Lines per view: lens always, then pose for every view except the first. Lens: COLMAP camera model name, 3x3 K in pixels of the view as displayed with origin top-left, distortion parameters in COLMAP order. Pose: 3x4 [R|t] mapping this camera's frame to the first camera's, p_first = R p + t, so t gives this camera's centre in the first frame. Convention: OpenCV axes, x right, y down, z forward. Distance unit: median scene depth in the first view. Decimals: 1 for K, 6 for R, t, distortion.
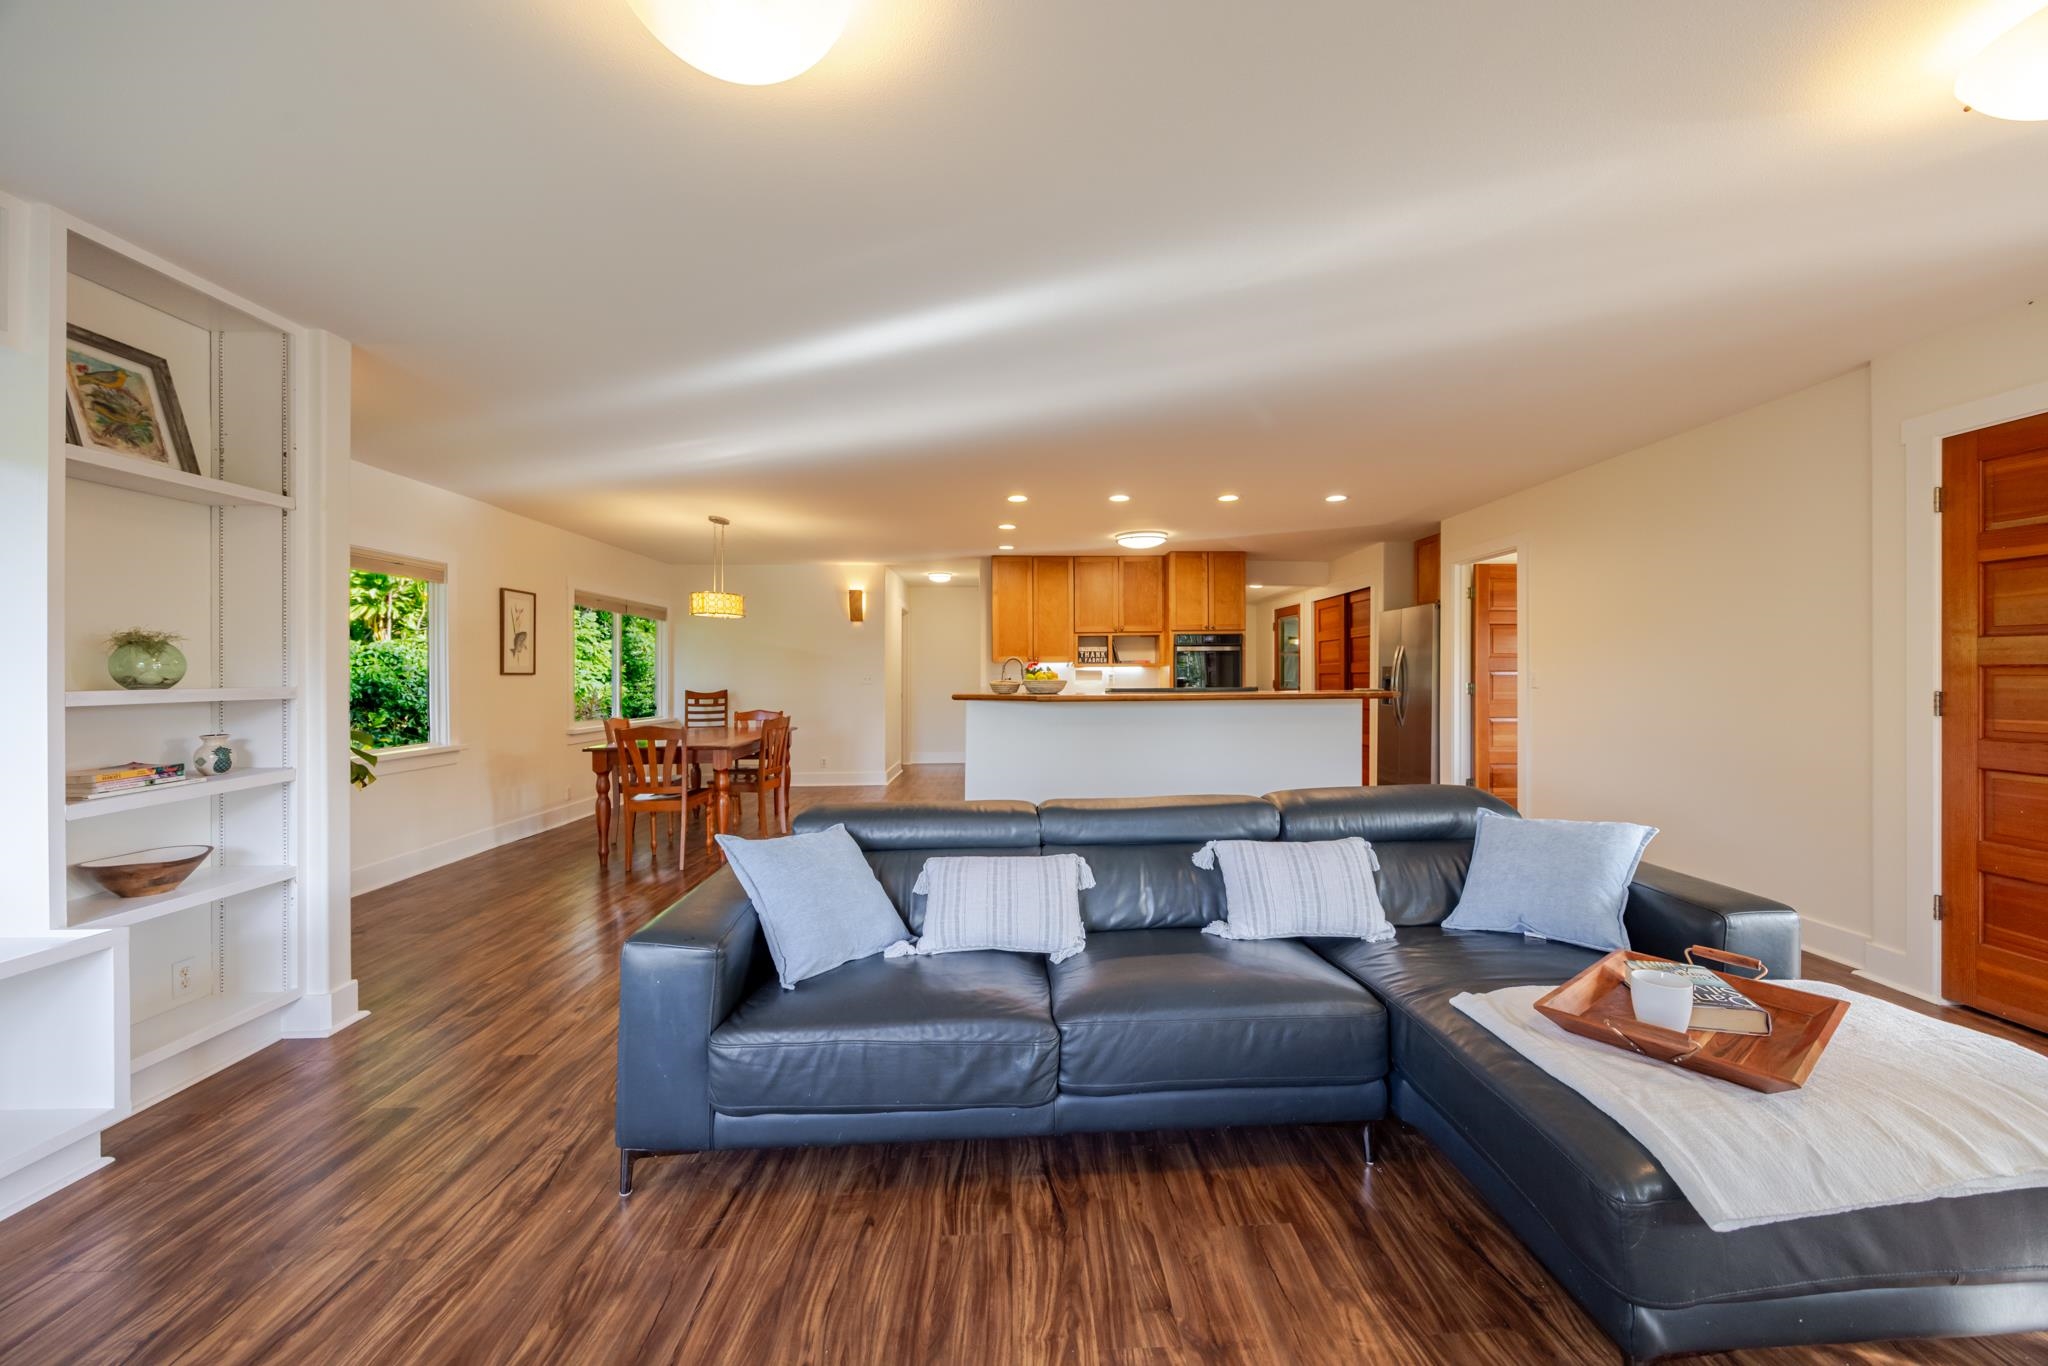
lens RADIAL K [[789.8, 0, 1039.4], [0, 789.8, 674.0], [0, 0, 1]] dist [0.000021, -0.000011]
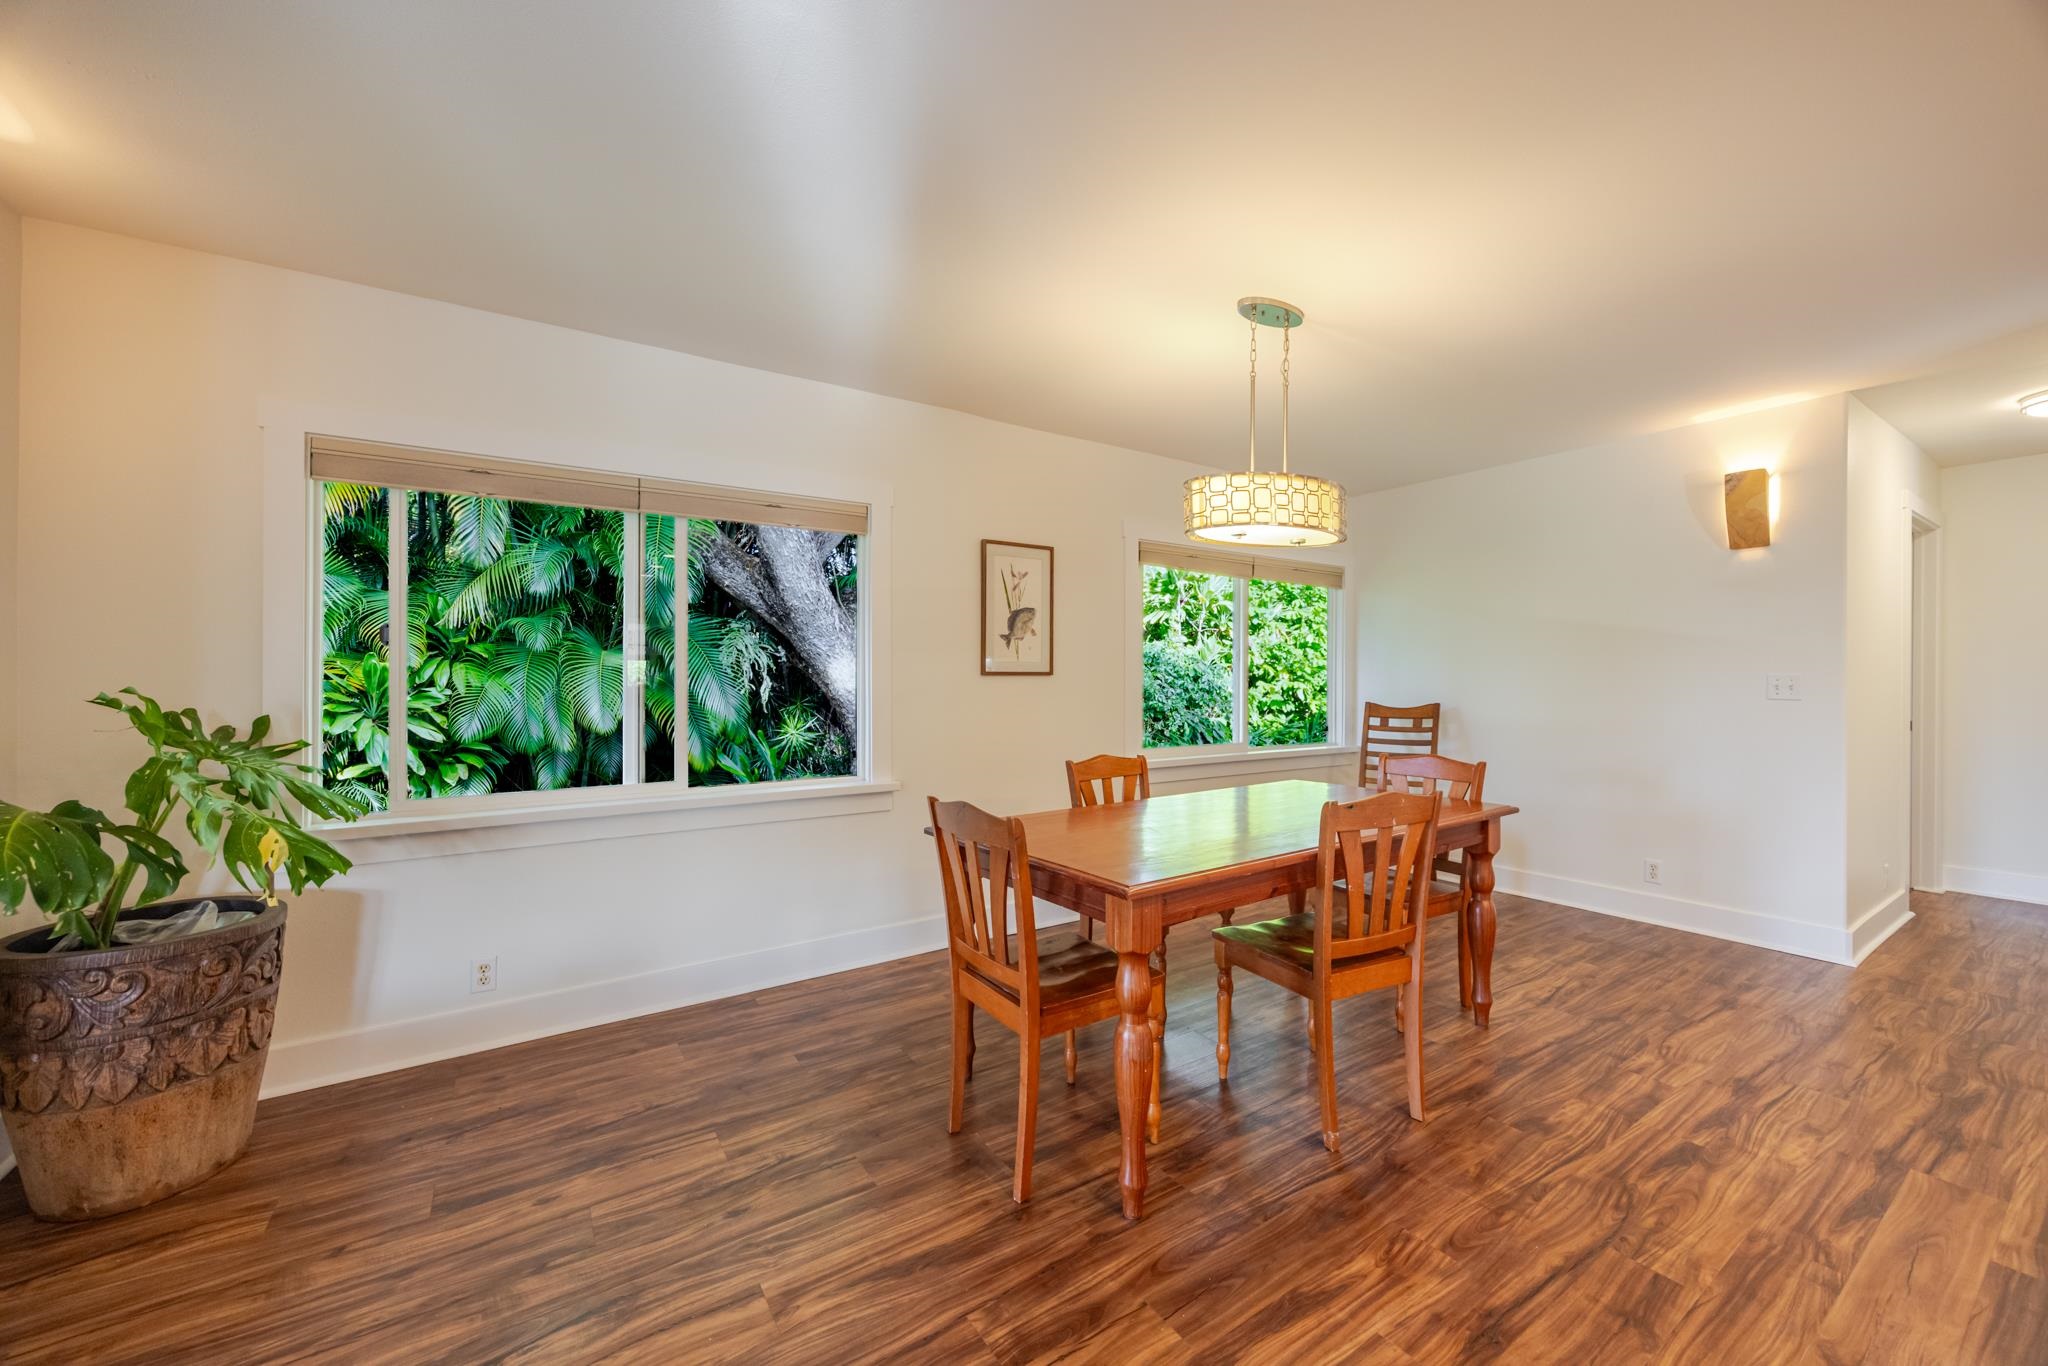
lens RADIAL K [[782.9, 0, 1022.3], [0, 782.9, 679.4], [0, 0, 1]] dist [-0.000520, -0.000143]
pose [[0.521261, 0.005834, -0.853377, -0.081658], [-0.001661, 0.999982, 0.005821, 0.000583], [0.853396, -0.001617, 0.521261, 0.475009]]
